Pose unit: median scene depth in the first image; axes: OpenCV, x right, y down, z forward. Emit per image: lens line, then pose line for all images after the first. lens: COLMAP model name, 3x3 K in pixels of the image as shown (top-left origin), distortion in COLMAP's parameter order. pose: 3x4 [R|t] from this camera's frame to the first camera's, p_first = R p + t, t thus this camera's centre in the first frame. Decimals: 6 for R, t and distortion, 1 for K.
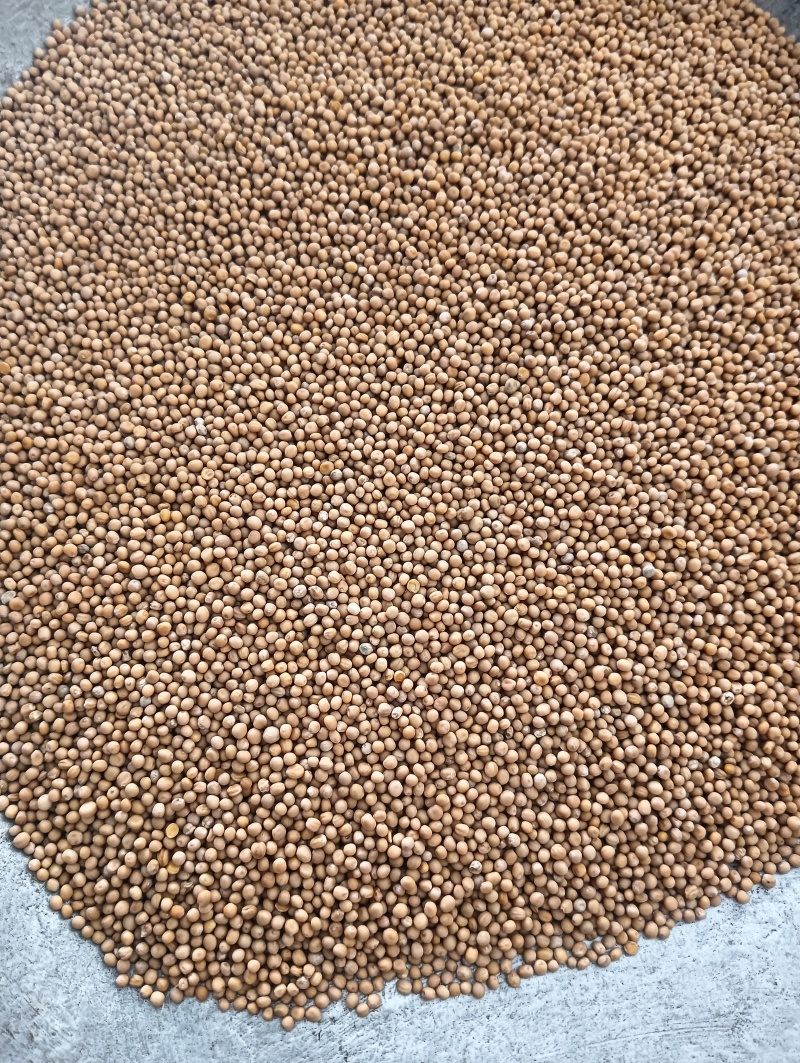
lens RADIAL K [[863.7, 0, 391.8], [0, 863.7, 532.8], [0, 0, 1]] dist [0.070743, -0.246037]
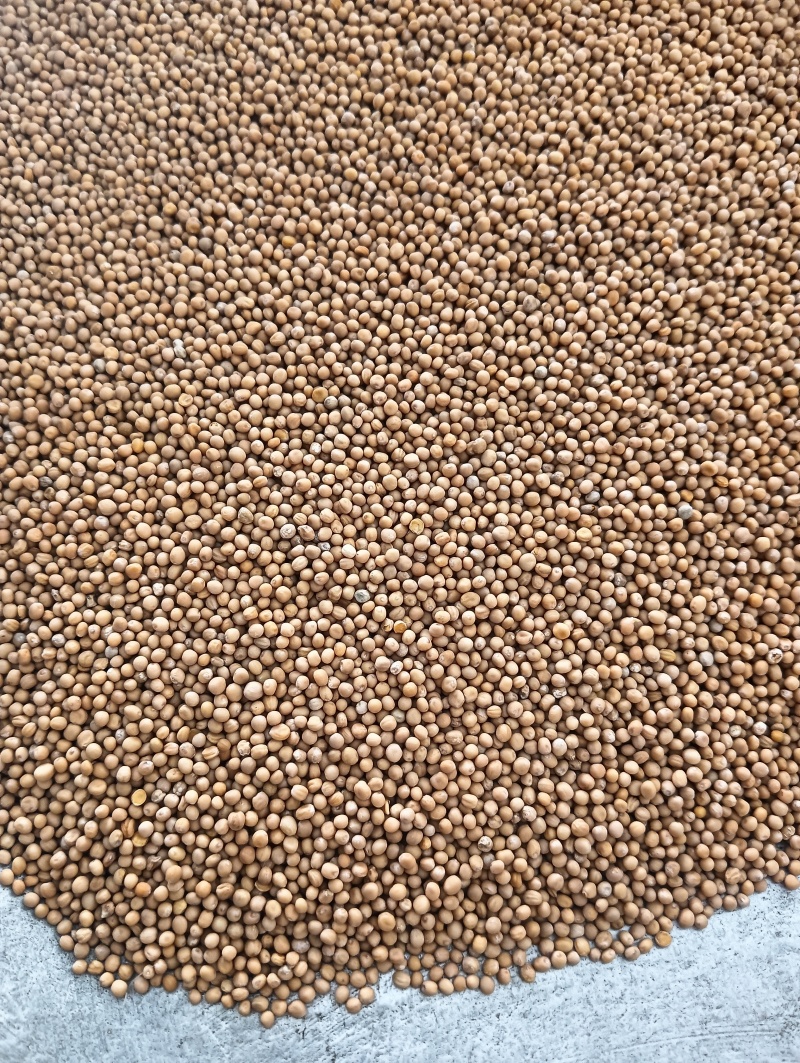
lens RADIAL K [[863.7, 0, 393.2], [0, 863.7, 537.0], [0, 0, 1]] dist [0.070743, -0.246037]
pose [[0.999823, 0.006497, -0.017664, 0.016355], [-0.006447, 0.999975, 0.002867, 0.069295], [0.017682, -0.002752, 0.999840, 0.117087]]
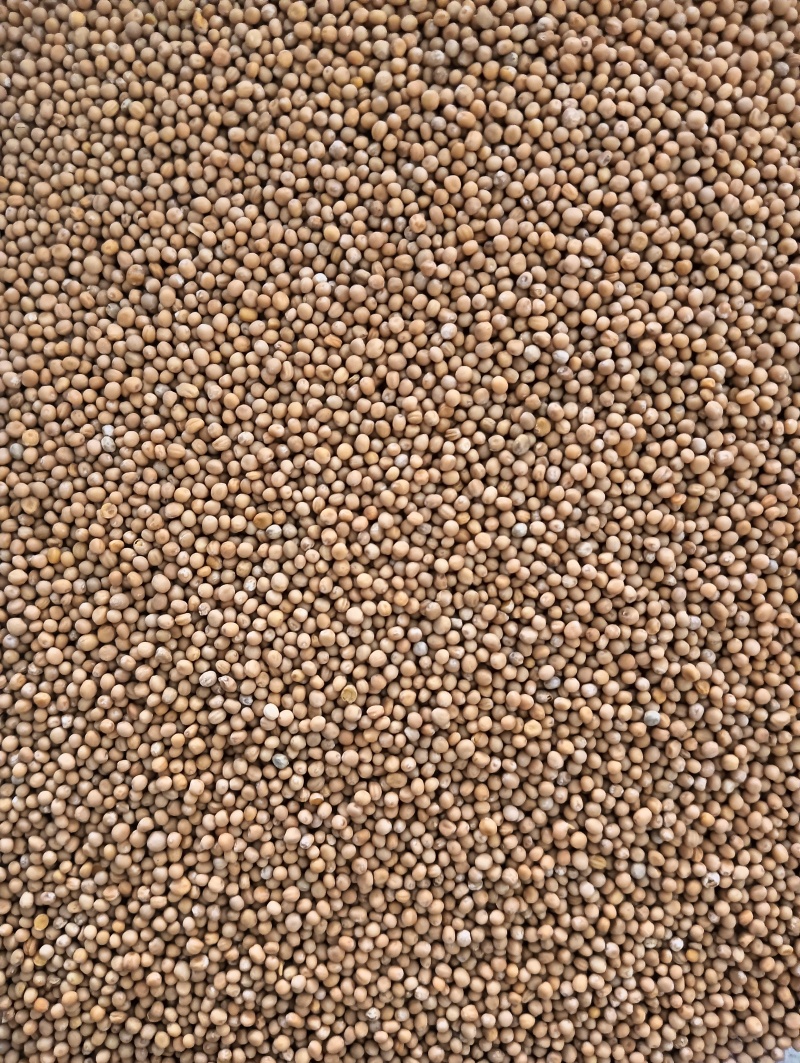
lens RADIAL K [[863.7, 0, 392.9], [0, 863.7, 538.6], [0, 0, 1]] dist [0.070743, -0.246037]
pose [[0.987053, 0.149695, -0.057600, 0.087892], [-0.126851, 0.948330, 0.290824, -0.305767], [0.098159, -0.279752, 0.955041, 0.278712]]
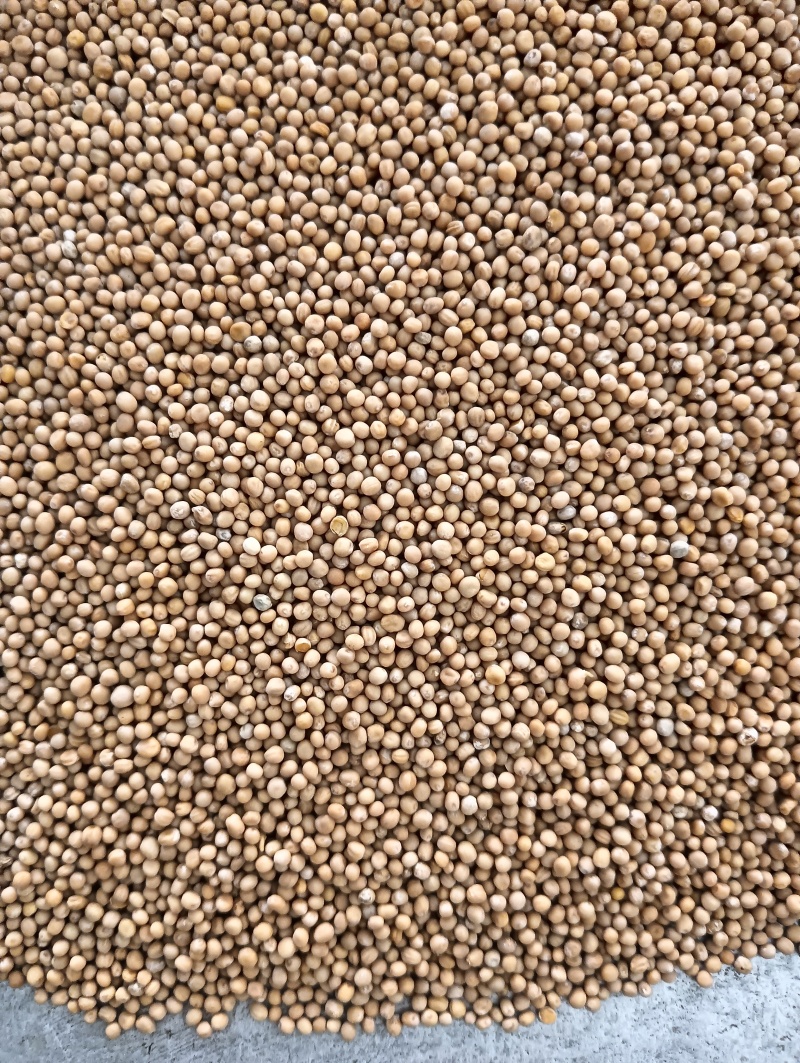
lens RADIAL K [[863.7, 0, 386.4], [0, 863.7, 530.6], [0, 0, 1]] dist [0.070743, -0.246037]
pose [[0.988110, 0.144633, -0.052163, 0.099304], [-0.125142, 0.953651, 0.273657, -0.130361], [0.089325, -0.263875, 0.960412, 0.317875]]
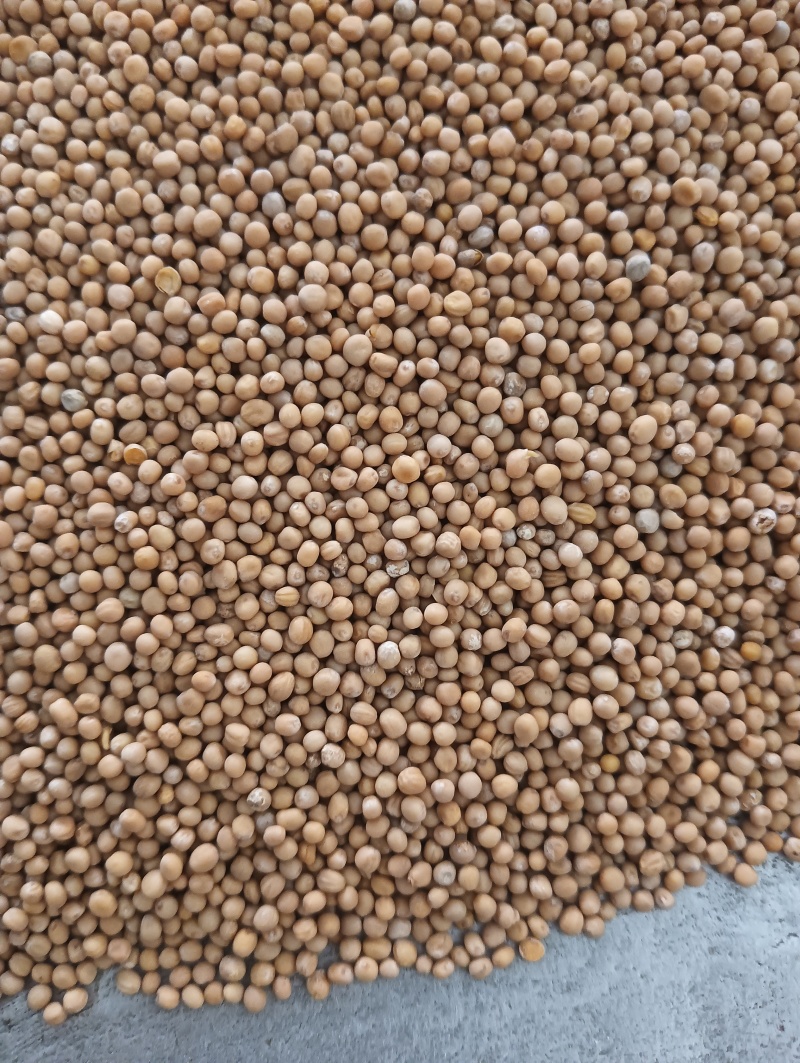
lens RADIAL K [[895.3, 0, 382.8], [0, 895.3, 520.1], [0, 0, 1]] dist [0.057271, -0.263908]
pose [[0.997732, 0.045265, -0.049811, 0.181396], [-0.032812, 0.973289, 0.227228, 0.073707], [0.058766, -0.225079, 0.972567, 0.452567]]
